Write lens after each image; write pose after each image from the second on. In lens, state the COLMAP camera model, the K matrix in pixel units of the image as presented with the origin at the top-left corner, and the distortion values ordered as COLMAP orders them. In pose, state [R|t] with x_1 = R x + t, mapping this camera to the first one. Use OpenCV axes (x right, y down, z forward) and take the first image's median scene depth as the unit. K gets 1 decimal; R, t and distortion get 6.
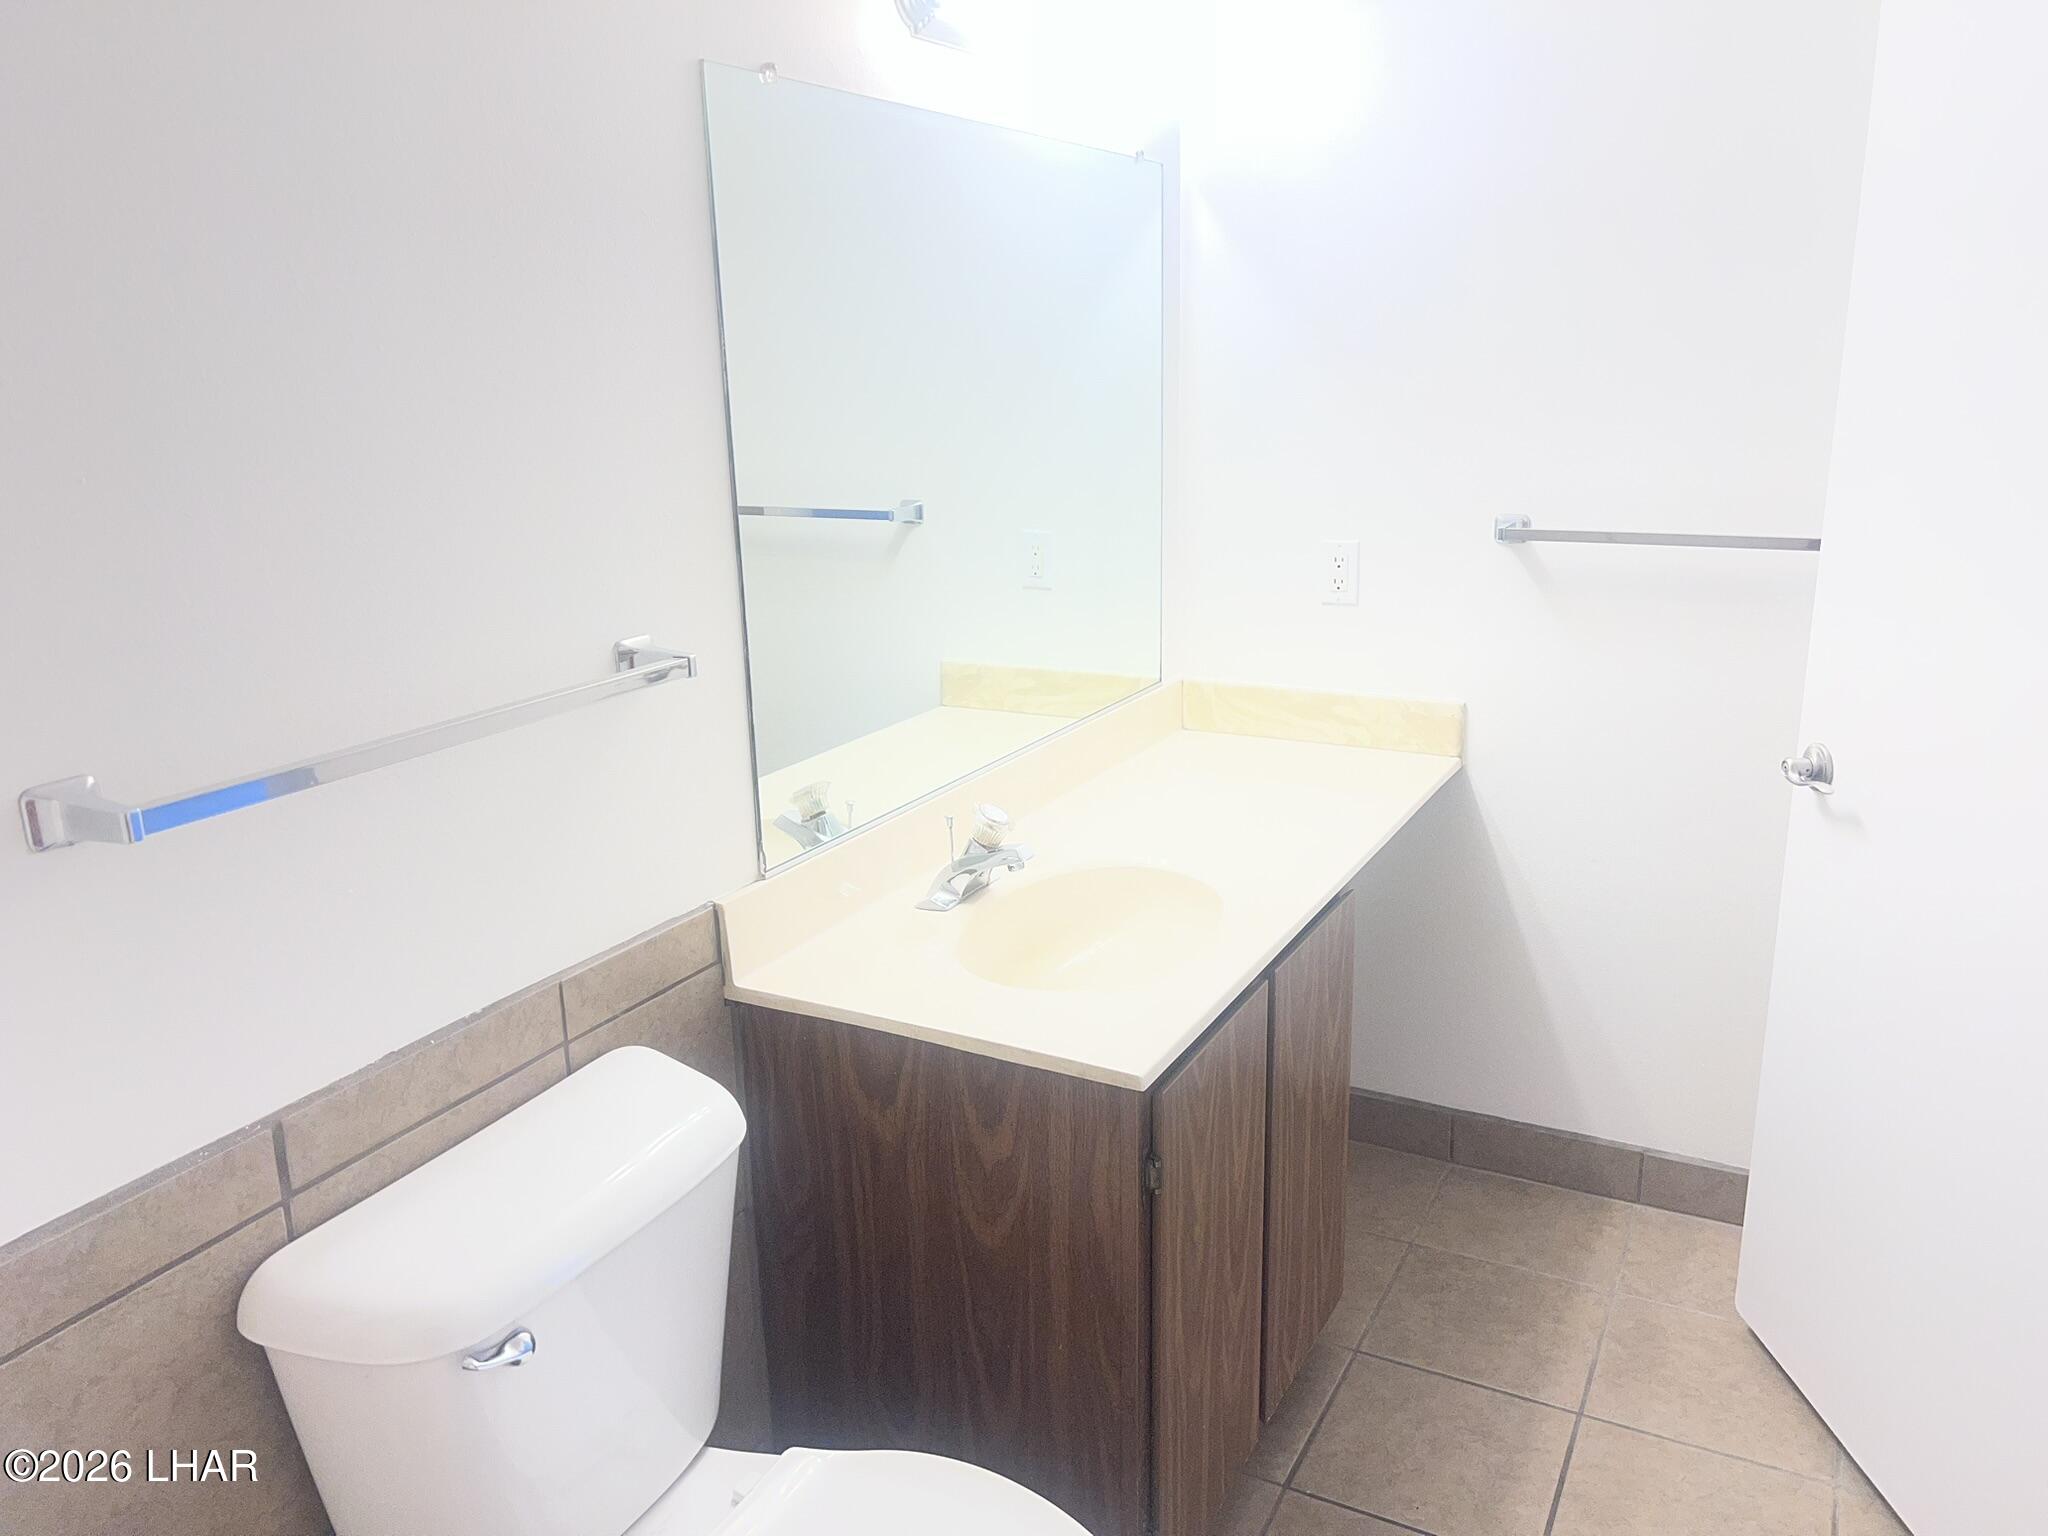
lens RADIAL K [[1538.1, 0, 1021.9], [0, 1538.1, 763.8], [0, 0, 1]] dist [0.004520, -0.000176]
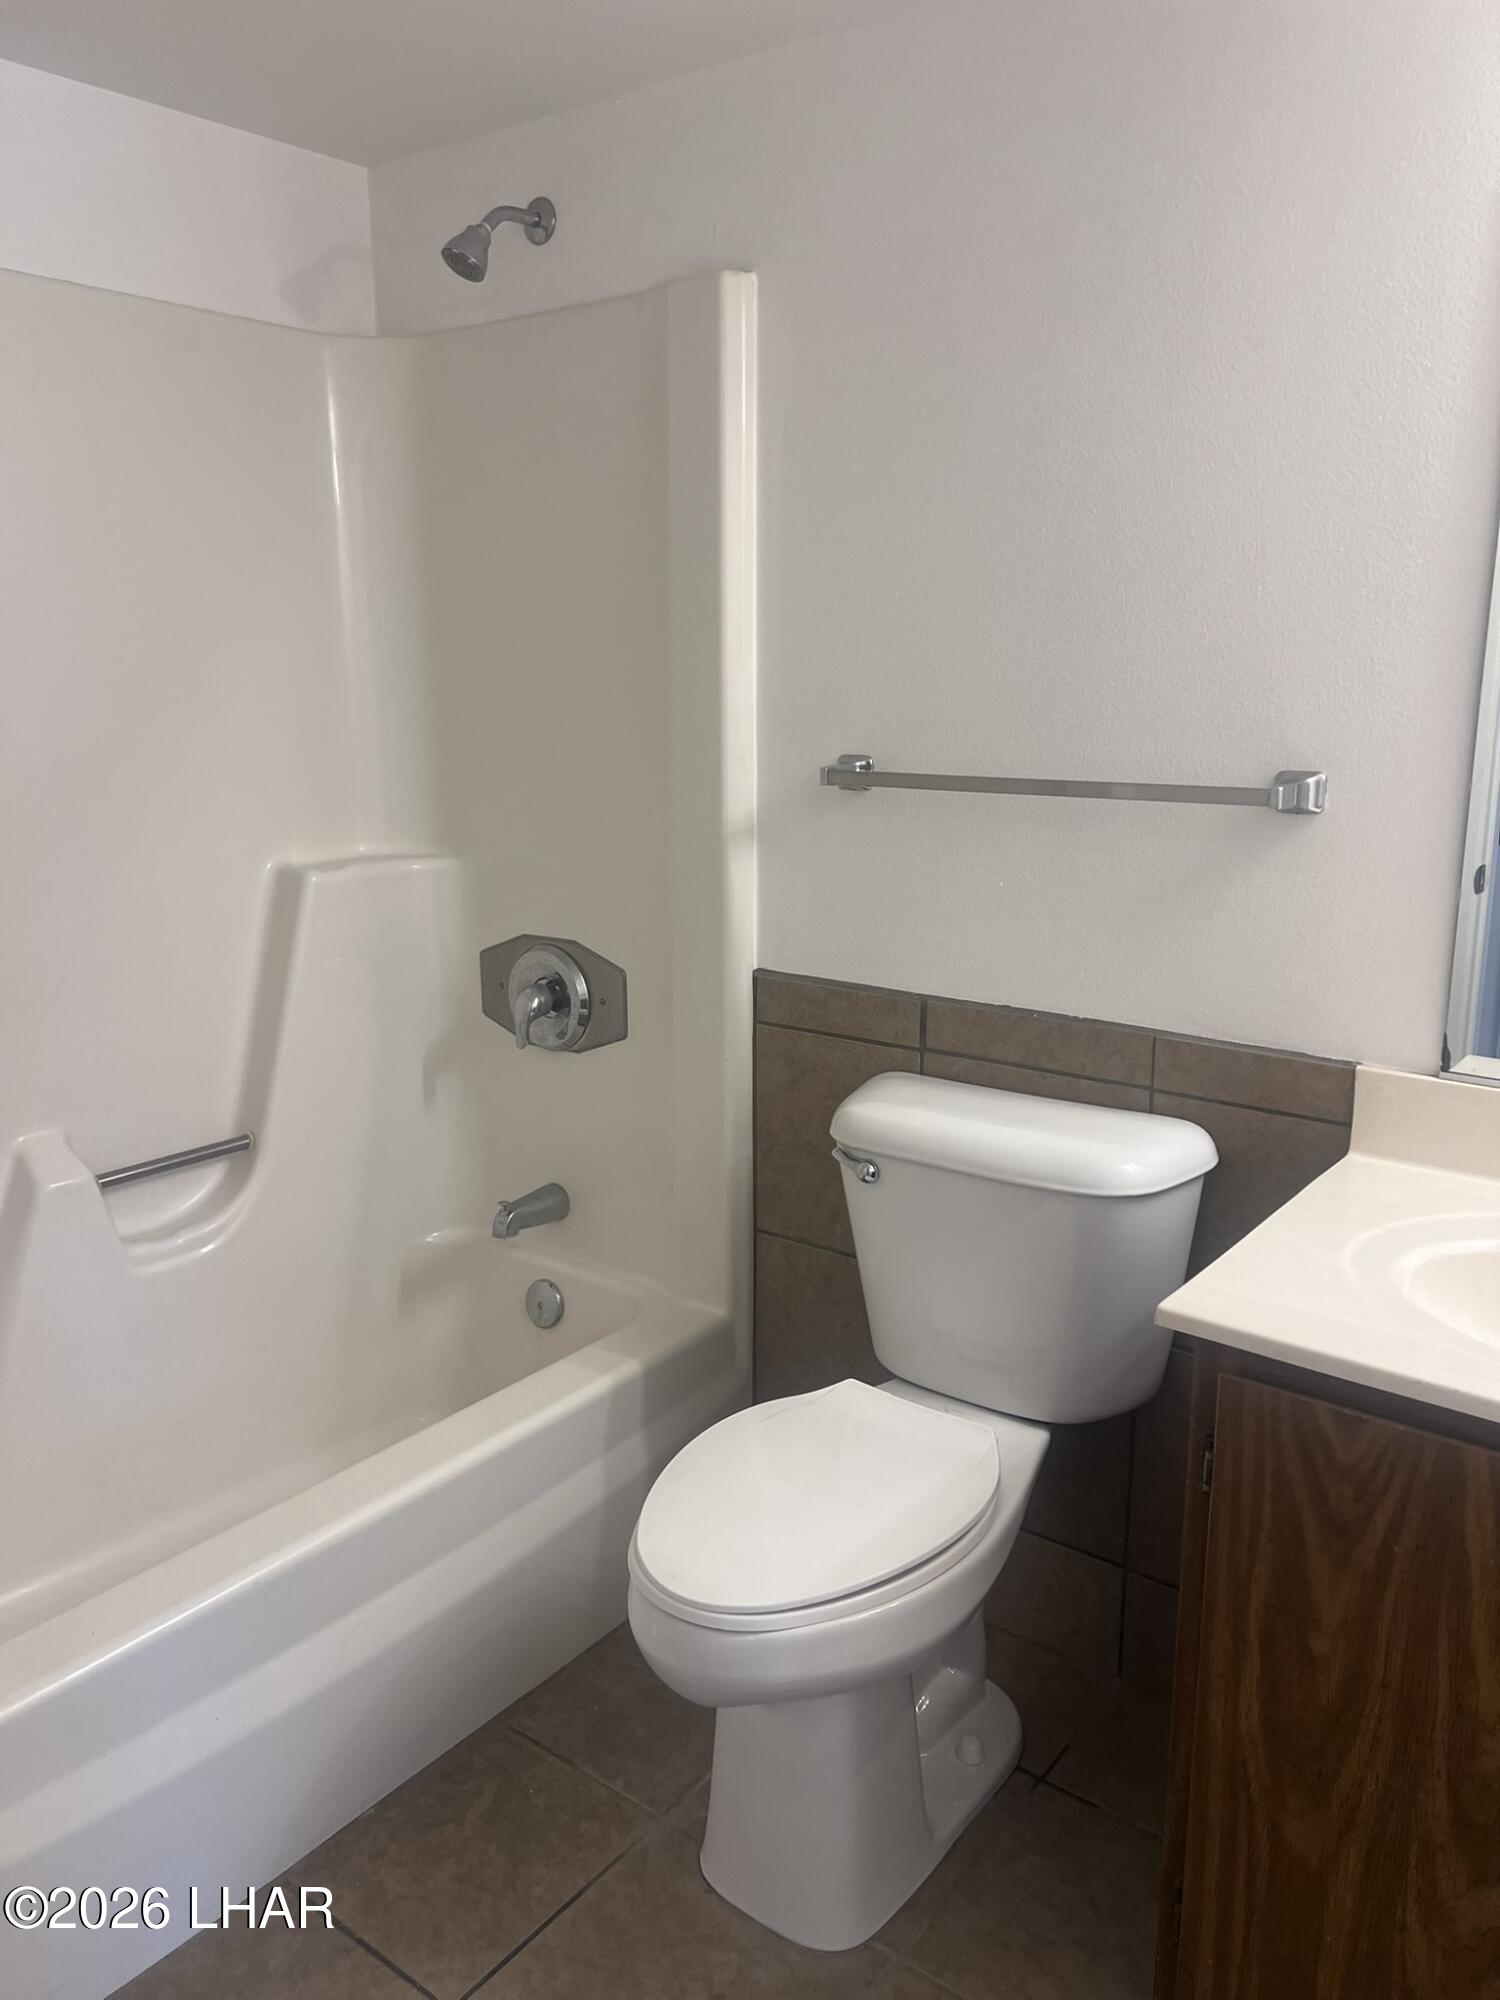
lens RADIAL K [[1508.6, 0, 753.7], [0, 1508.6, 999.9], [0, 0, 1]] dist [0.076241, -0.068063]
pose [[-0.155739, 0.254701, -0.954397, 0.879799], [-0.246047, 0.925730, 0.287201, -0.149657], [0.956664, 0.279555, -0.081504, 0.786610]]
